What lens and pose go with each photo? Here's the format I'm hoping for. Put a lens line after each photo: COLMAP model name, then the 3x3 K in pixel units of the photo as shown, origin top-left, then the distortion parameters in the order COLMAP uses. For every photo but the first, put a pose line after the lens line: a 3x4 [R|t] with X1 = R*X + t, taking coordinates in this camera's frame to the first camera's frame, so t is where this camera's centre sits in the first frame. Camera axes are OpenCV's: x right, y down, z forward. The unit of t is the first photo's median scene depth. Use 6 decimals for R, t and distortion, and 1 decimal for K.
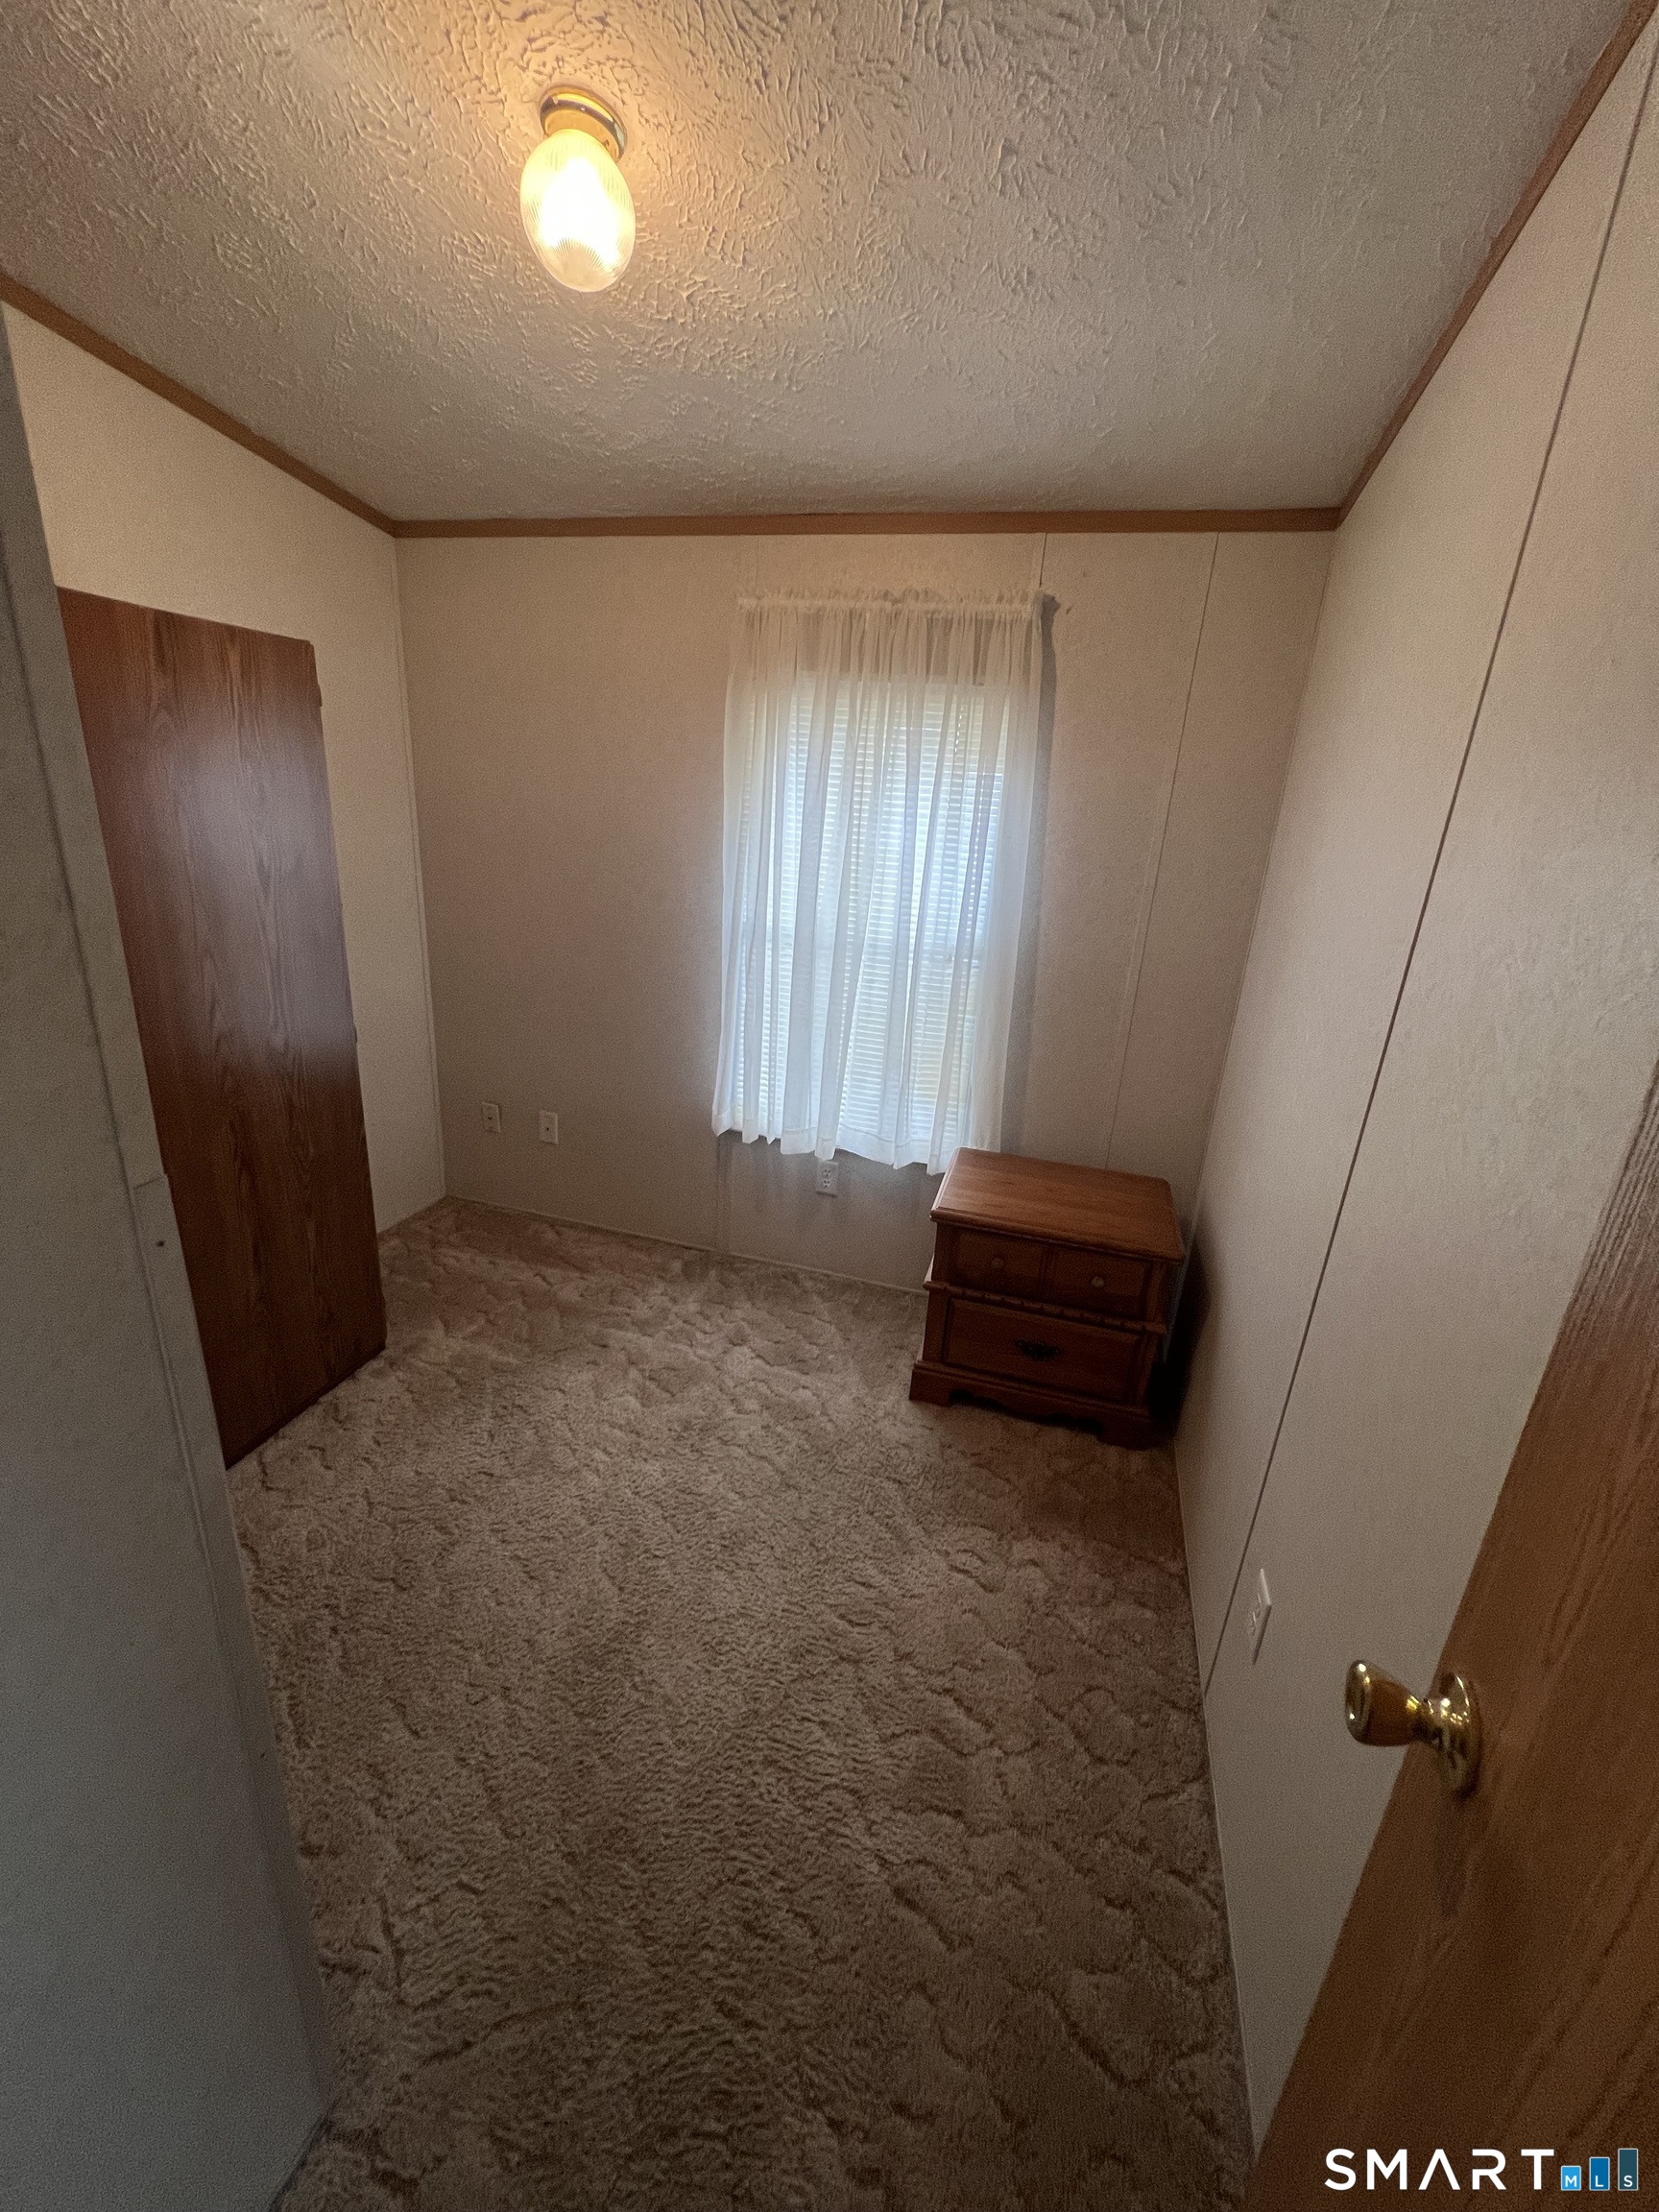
lens RADIAL K [[883.9, 0, 829.5], [0, 883.9, 1106.0], [0, 0, 1]] dist [-0.001600, 0.000196]
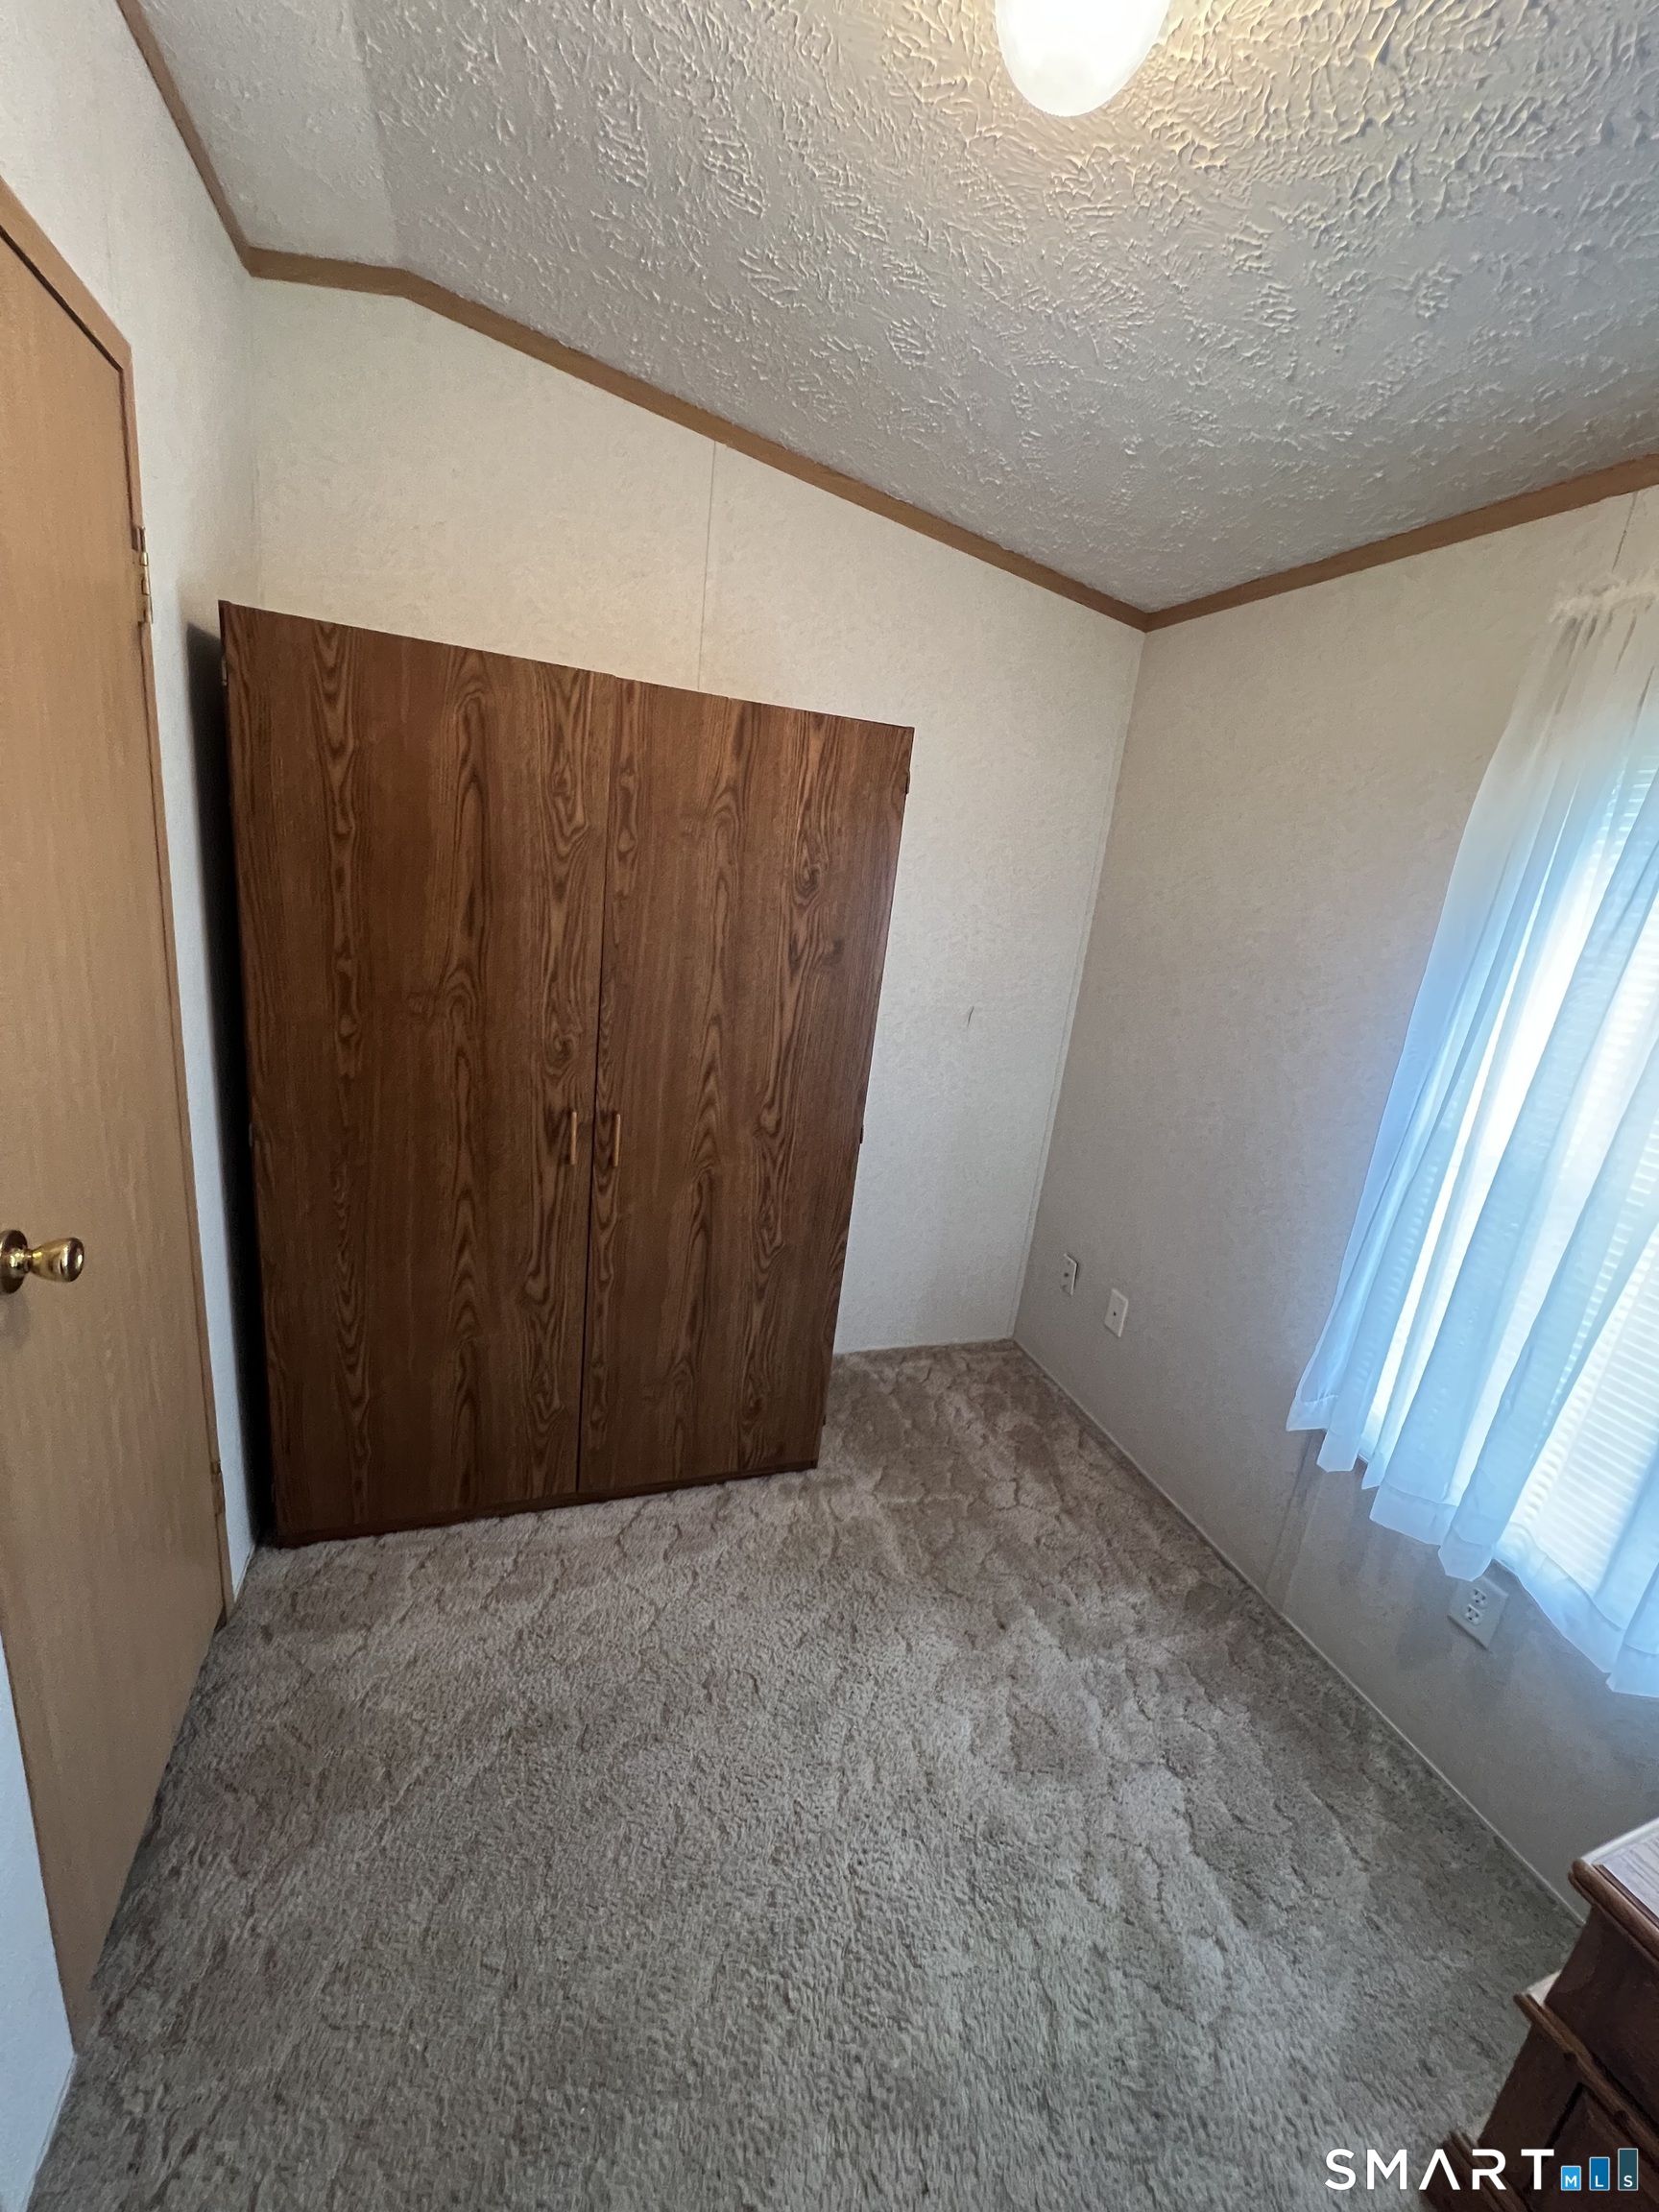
lens RADIAL K [[886.2, 0, 831.8], [0, 886.2, 1104.9], [0, 0, 1]] dist [-0.000485, -0.000304]
pose [[0.586583, 0.217967, -0.780007, 0.146730], [-0.330870, 0.943560, 0.014849, -0.103228], [0.739219, 0.249370, 0.625595, 0.348540]]
